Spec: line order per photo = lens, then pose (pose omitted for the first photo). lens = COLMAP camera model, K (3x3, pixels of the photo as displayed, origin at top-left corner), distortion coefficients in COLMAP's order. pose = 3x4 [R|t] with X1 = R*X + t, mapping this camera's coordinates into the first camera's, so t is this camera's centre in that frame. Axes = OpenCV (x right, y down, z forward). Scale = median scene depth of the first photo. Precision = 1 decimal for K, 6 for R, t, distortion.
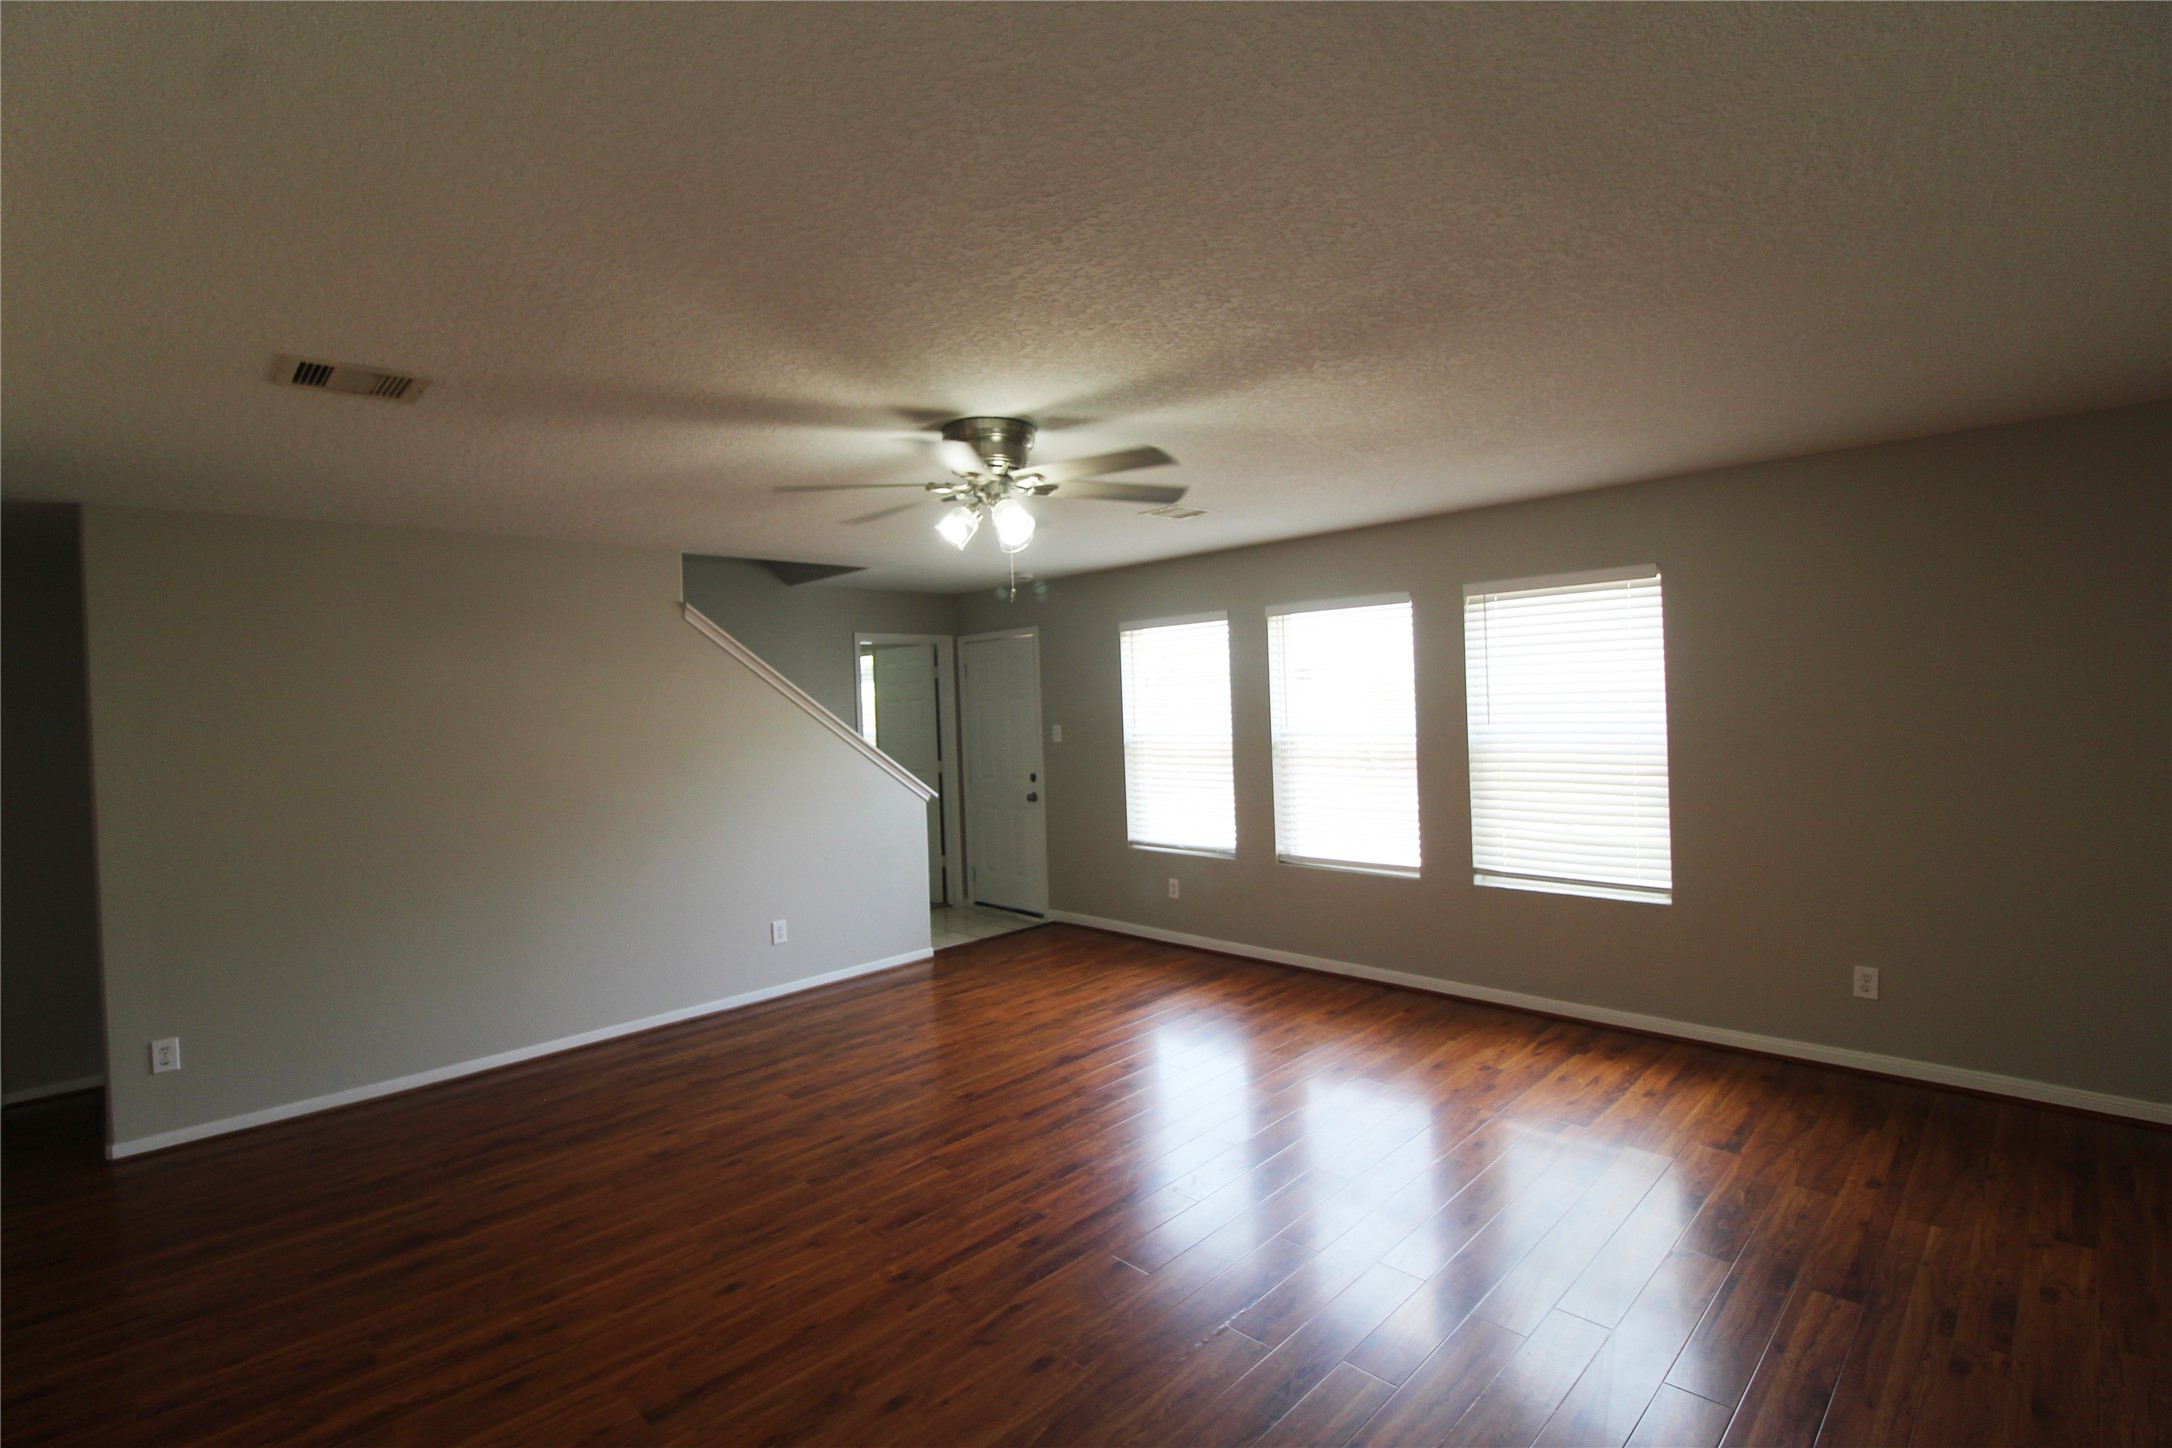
lens RADIAL K [[1002.4, 0, 1083.0], [0, 1002.4, 708.7], [0, 0, 1]] dist [-0.000880, -0.001260]
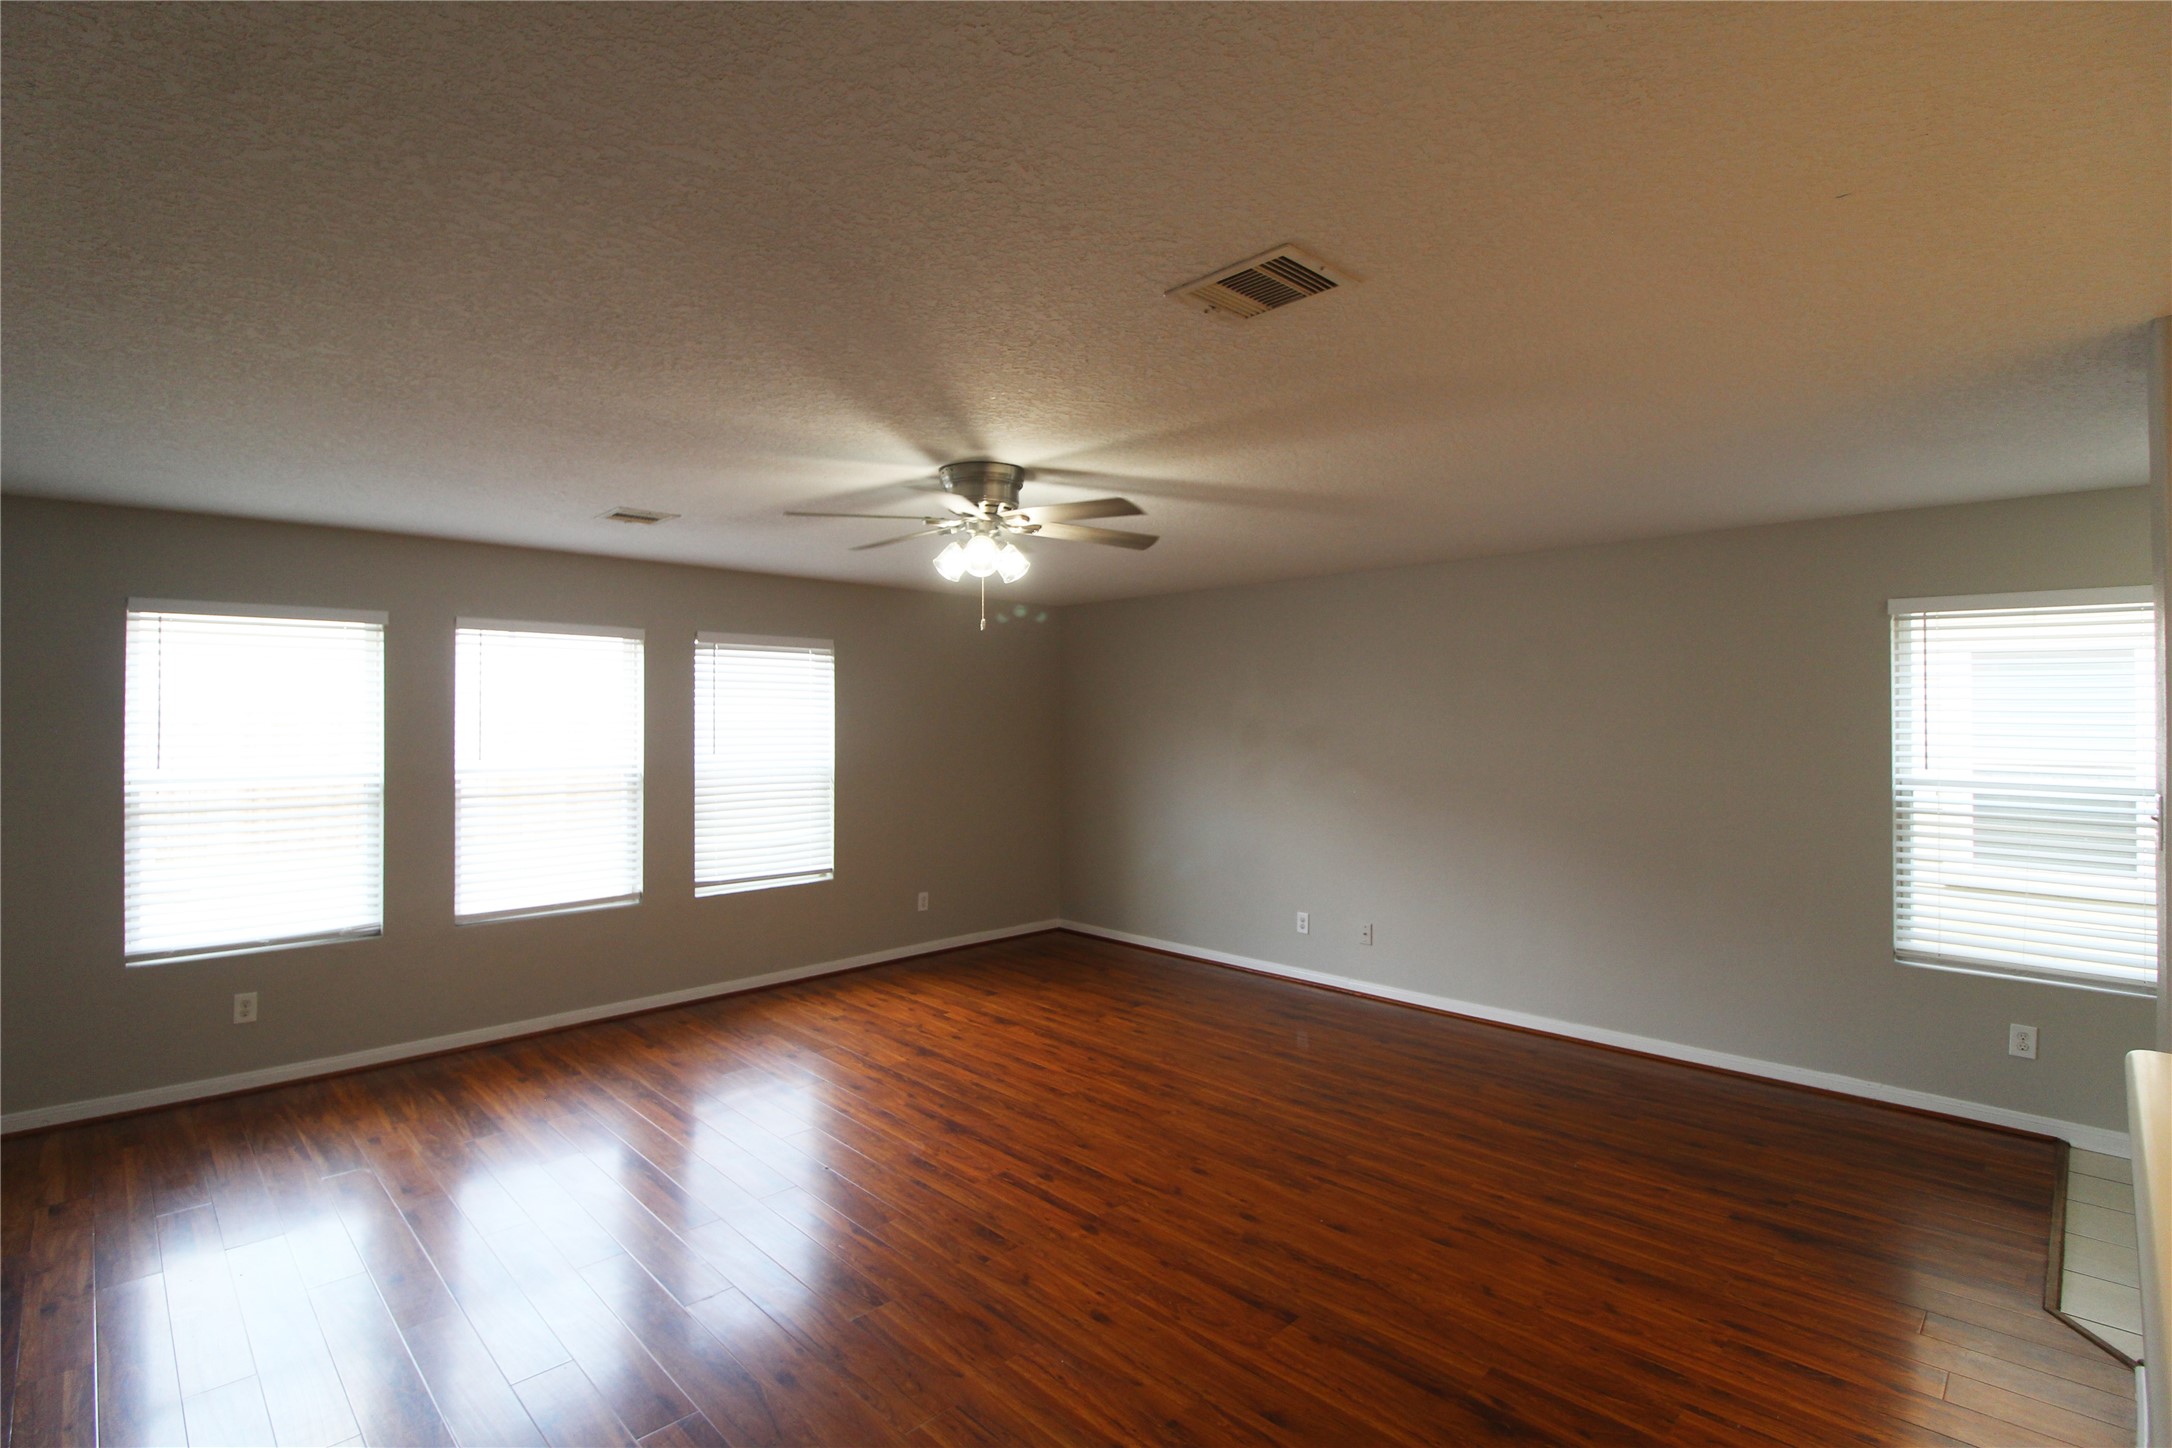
lens RADIAL K [[1002.4, 0, 1083.0], [0, 1002.4, 708.7], [0, 0, 1]] dist [-0.000880, -0.001260]
pose [[-0.000319, 0.051179, 0.998689, -0.851900], [0.009969, 0.998640, -0.051173, 0.029684], [-0.999950, 0.009939, -0.000828, 0.644976]]
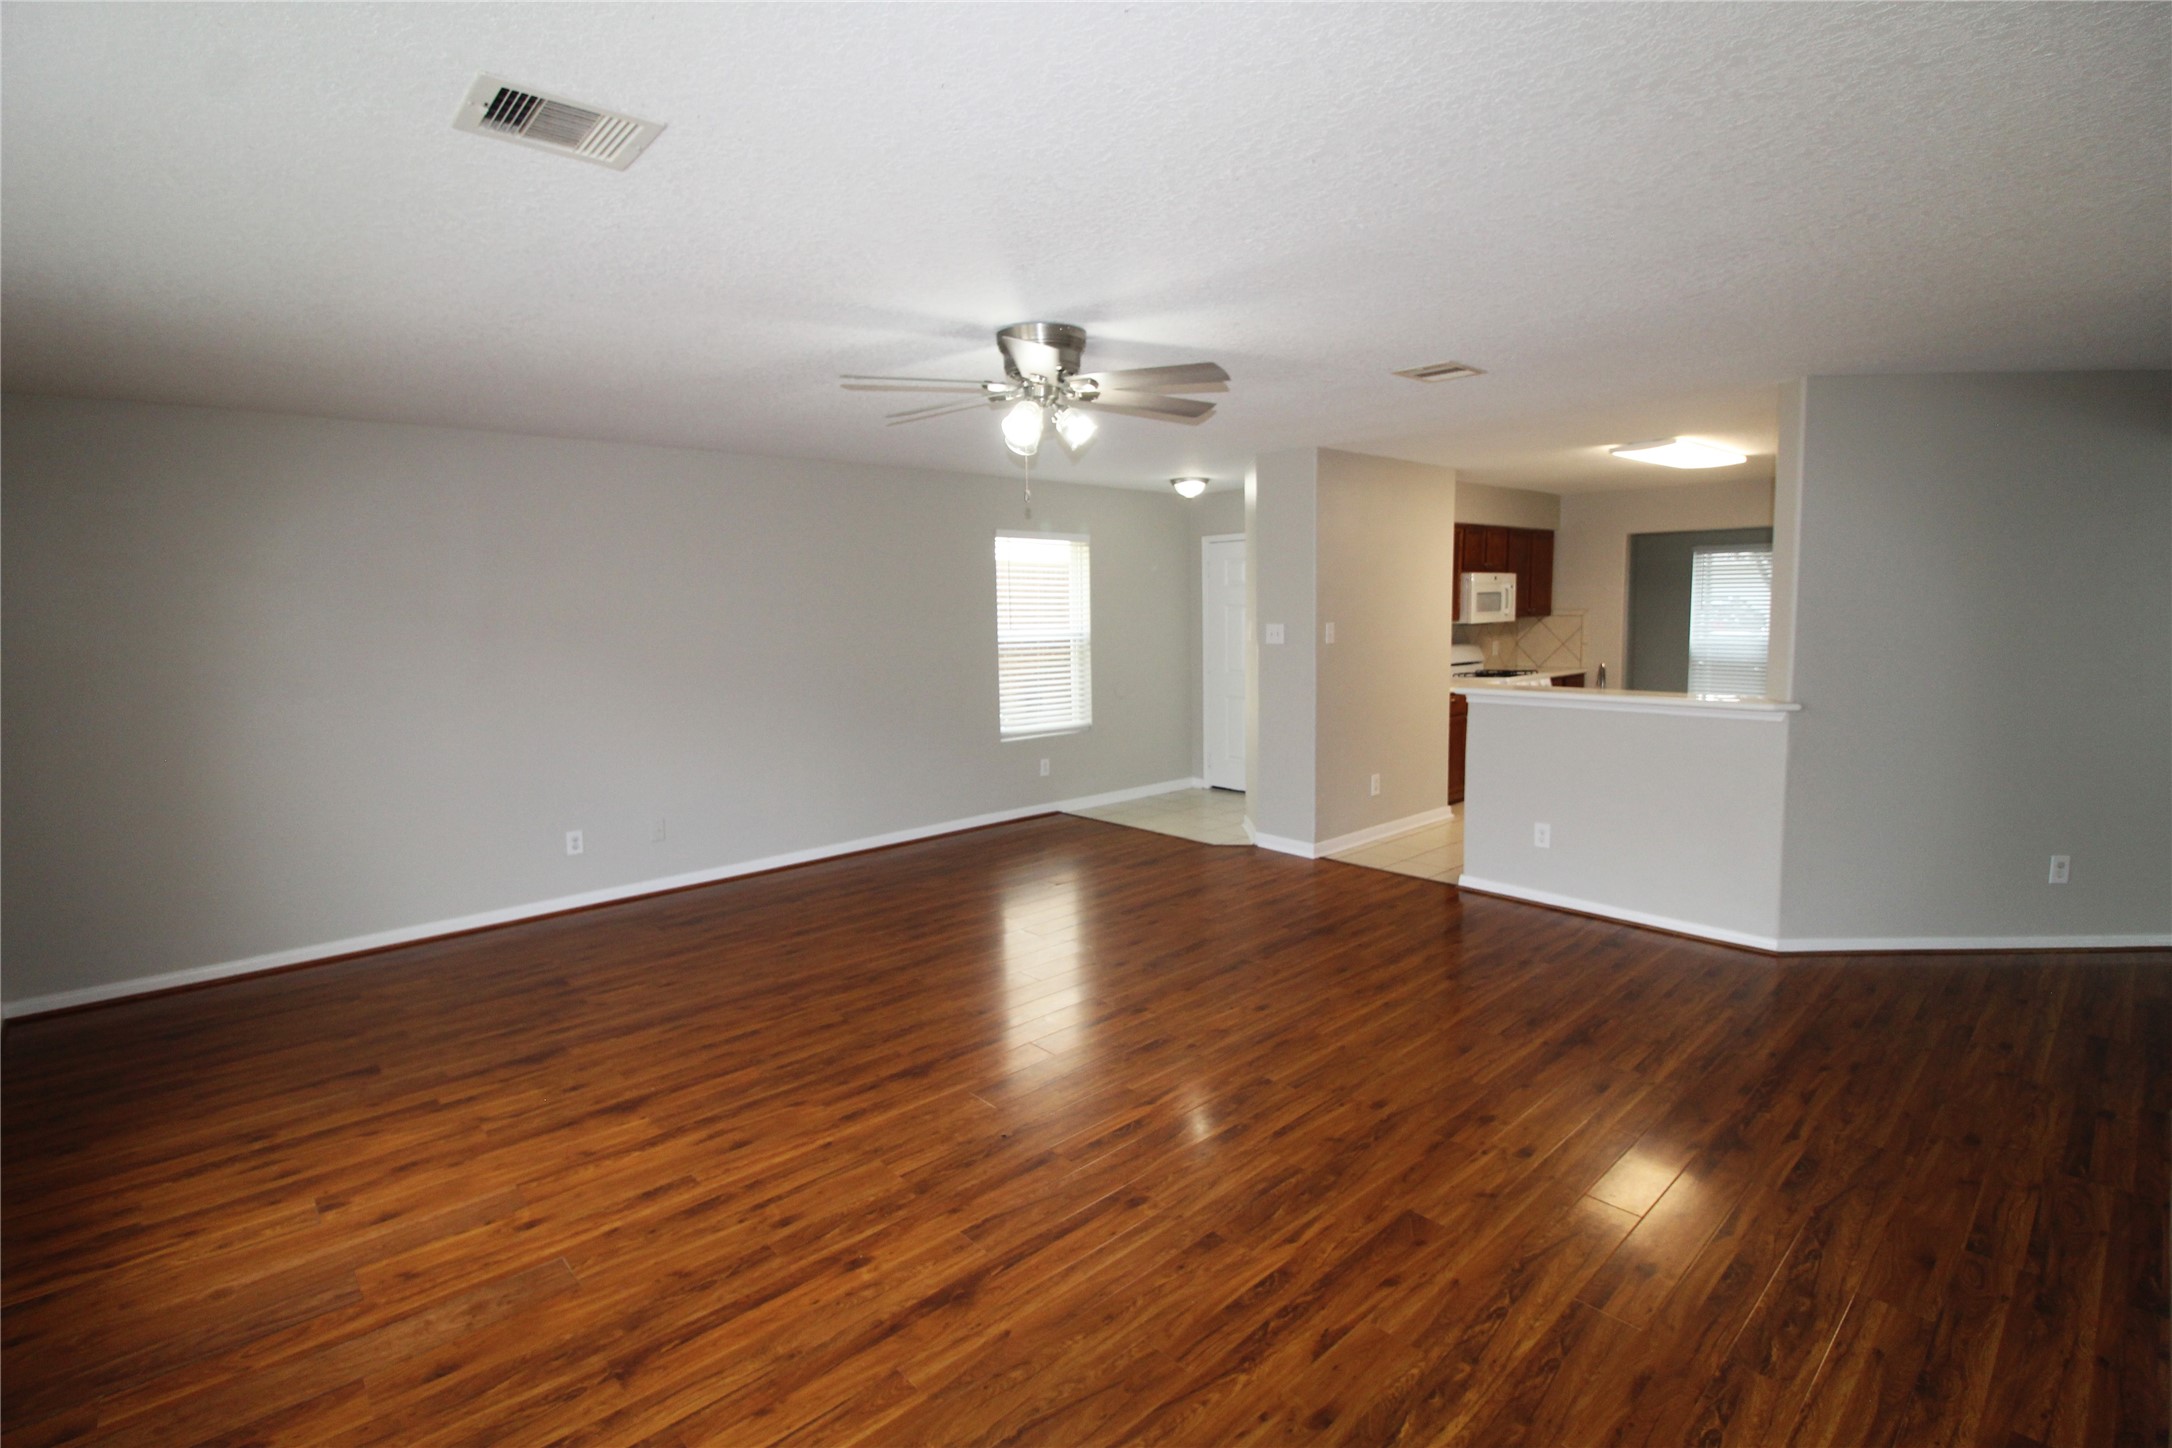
lens RADIAL K [[1002.4, 0, 1083.0], [0, 1002.4, 708.7], [0, 0, 1]] dist [-0.000880, -0.001260]
pose [[-0.997717, 0.049196, 0.046273, -0.119974], [0.054163, 0.992110, 0.113067, -0.005825], [-0.040345, 0.115315, -0.992509, 1.500652]]
